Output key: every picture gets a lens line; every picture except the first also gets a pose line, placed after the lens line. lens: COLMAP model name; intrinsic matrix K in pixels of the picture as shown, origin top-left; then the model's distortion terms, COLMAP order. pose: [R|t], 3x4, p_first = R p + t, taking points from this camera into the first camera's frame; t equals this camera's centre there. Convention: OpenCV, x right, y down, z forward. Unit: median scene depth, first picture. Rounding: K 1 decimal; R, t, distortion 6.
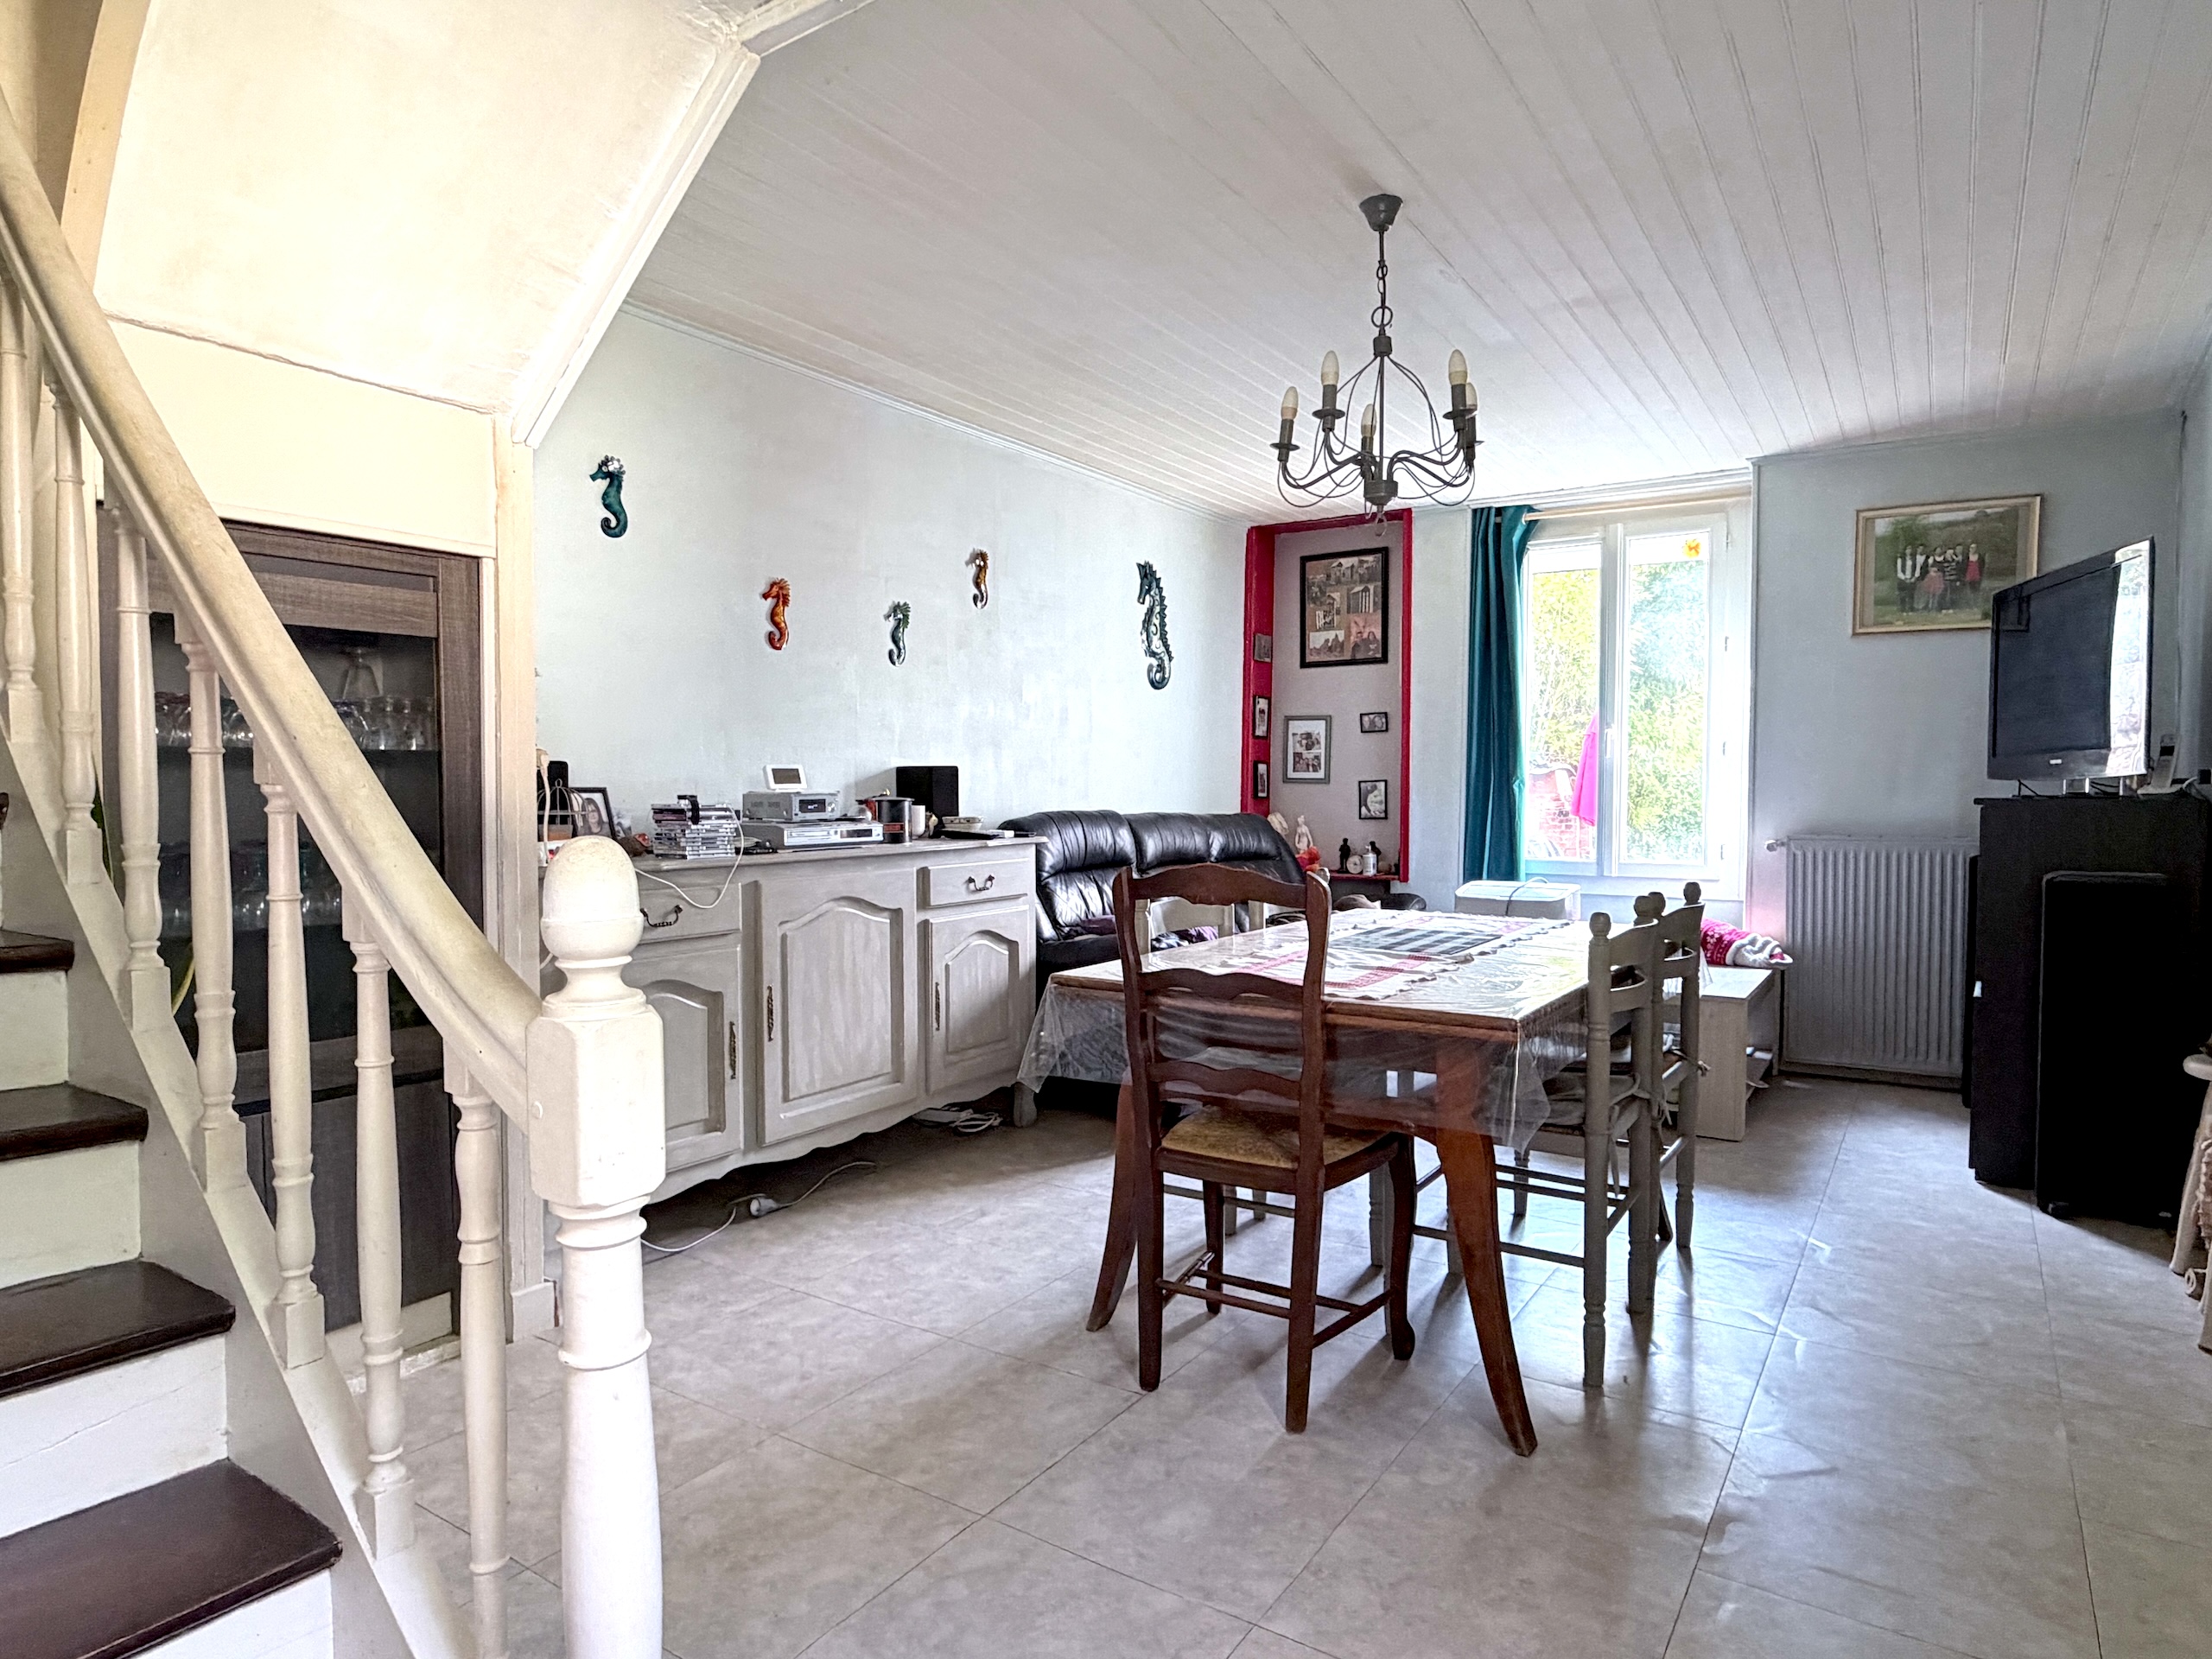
lens RADIAL K [[1289.8, 0, 1105.6], [0, 1289.8, 833.6], [0, 0, 1]] dist [-0.007074, -0.001175]
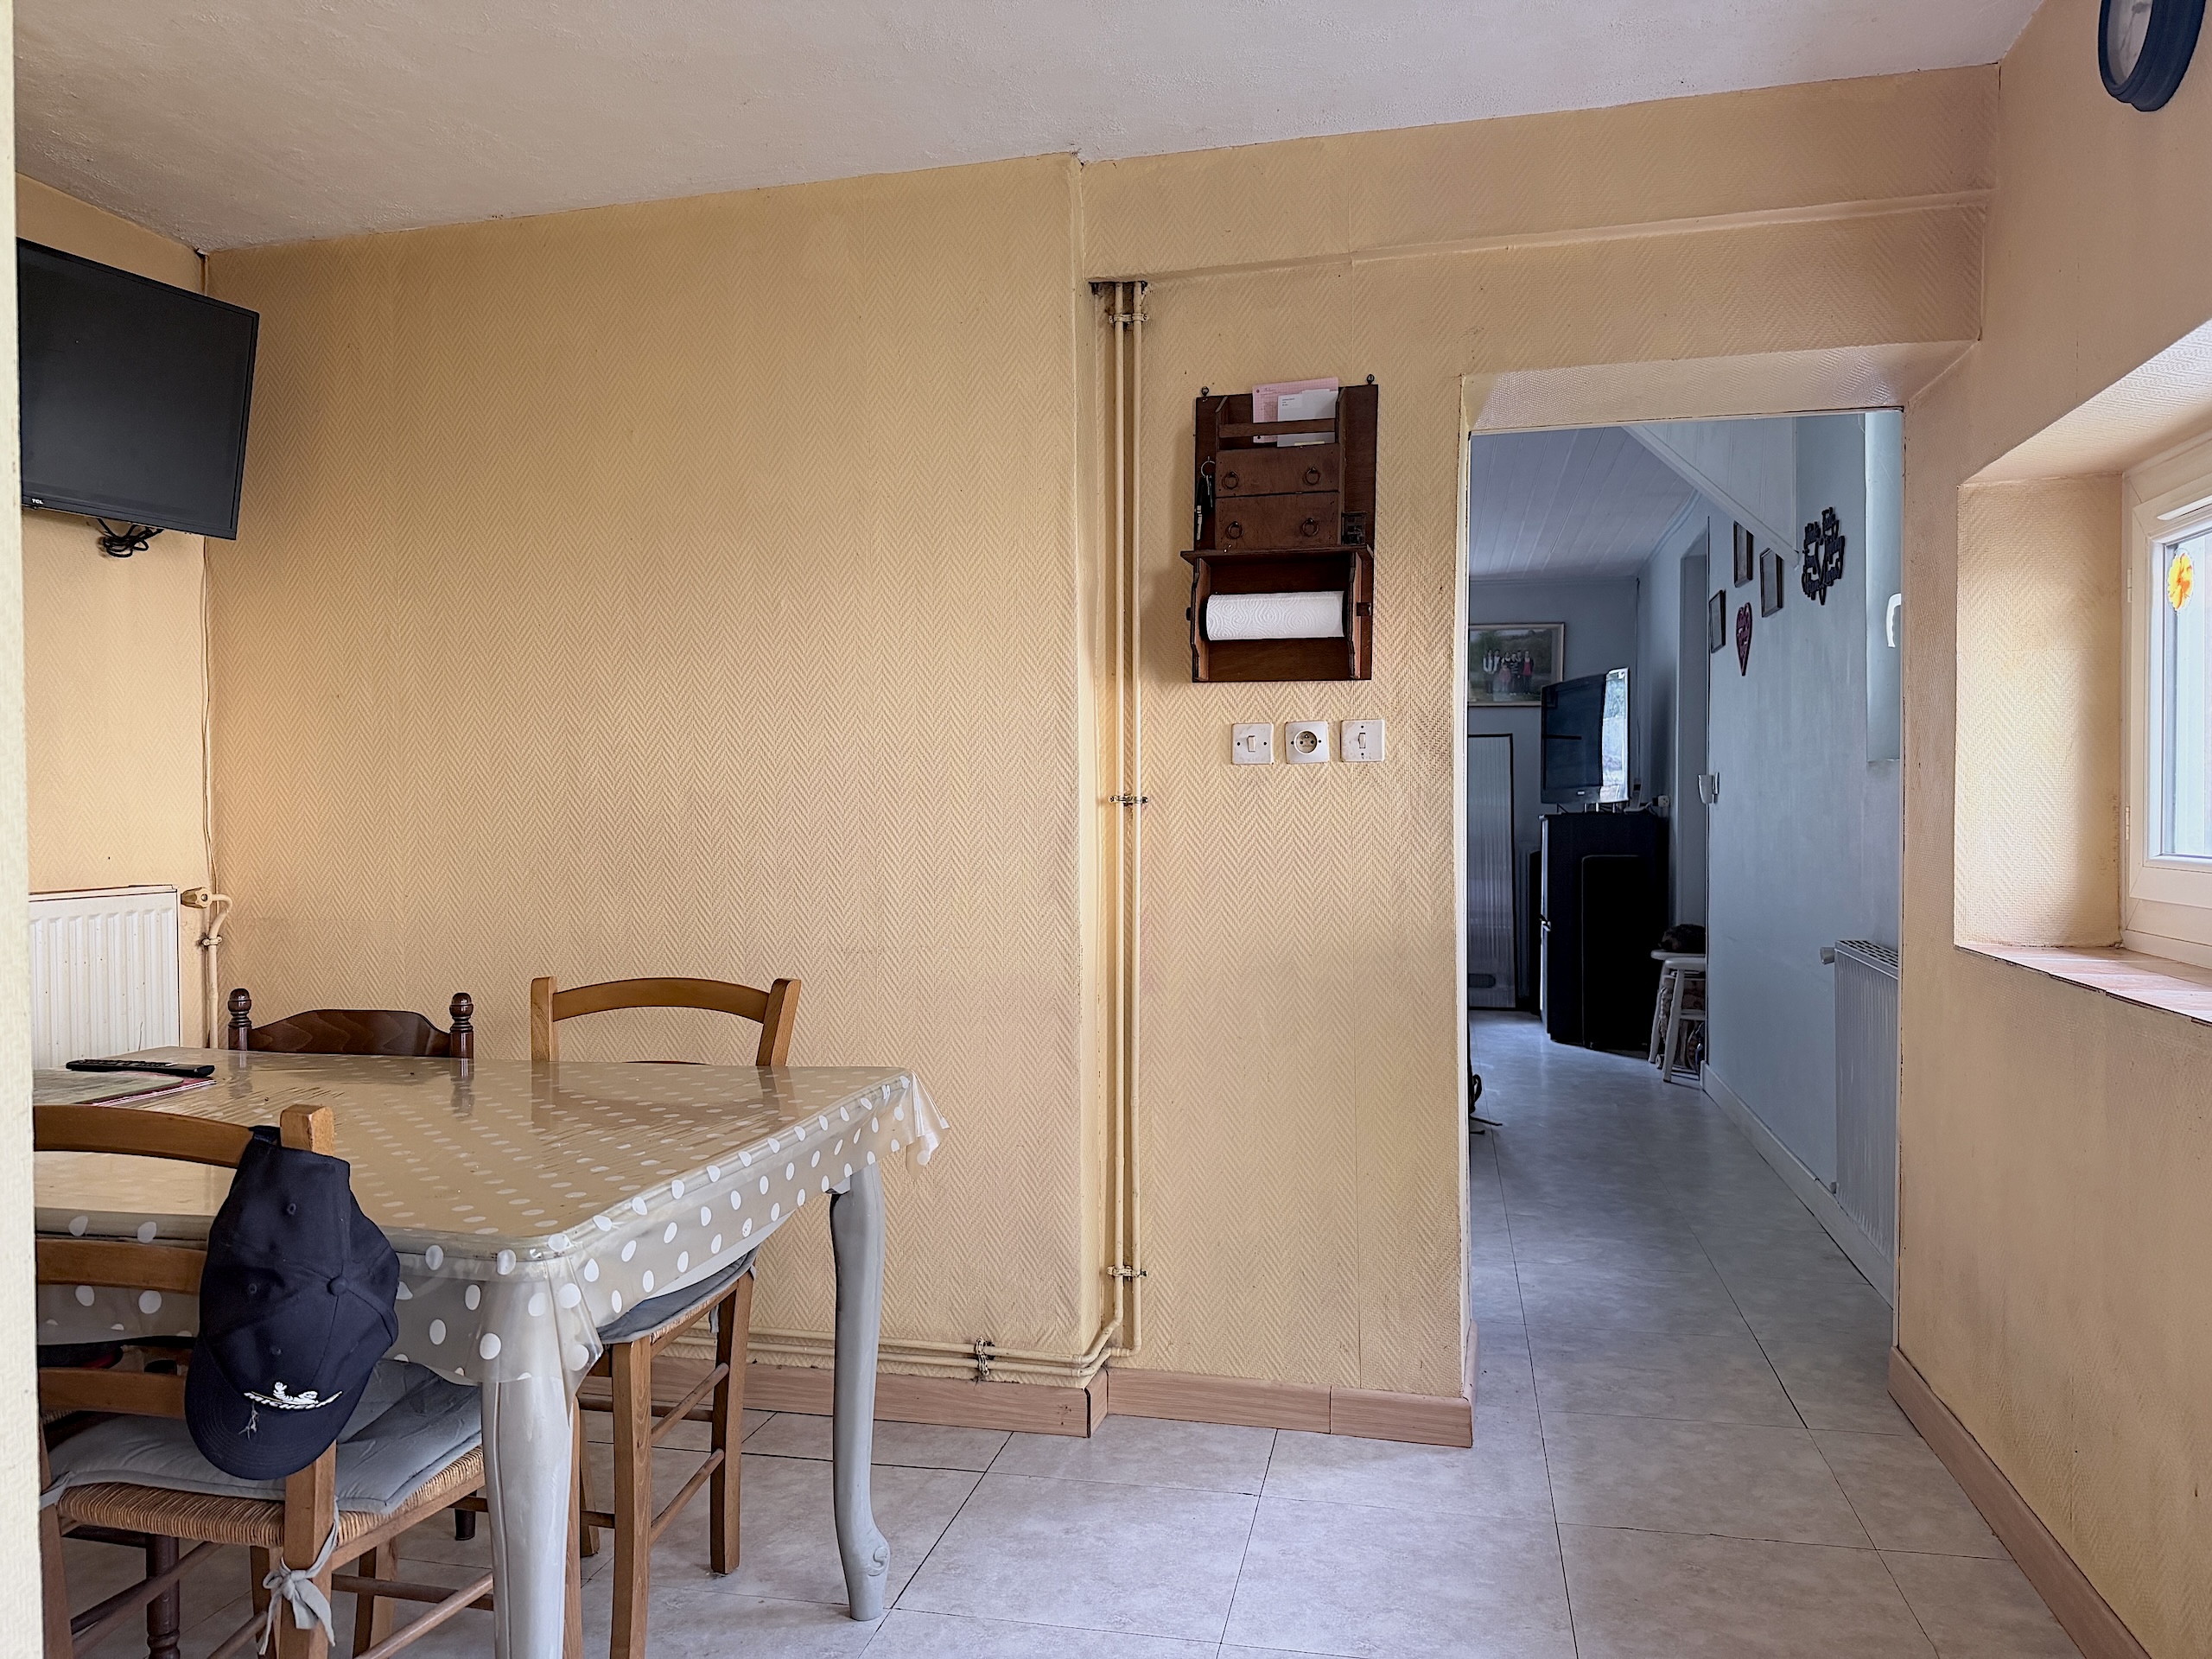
lens RADIAL K [[1529.5, 0, 1103.6], [0, 1529.5, 825.1], [0, 0, 1]] dist [0.002750, -0.000028]
pose [[0.931333, -0.002403, 0.364162, -0.516323], [0.013349, 0.999531, -0.027544, 0.029721], [-0.363925, 0.030513, 0.930928, -0.572302]]
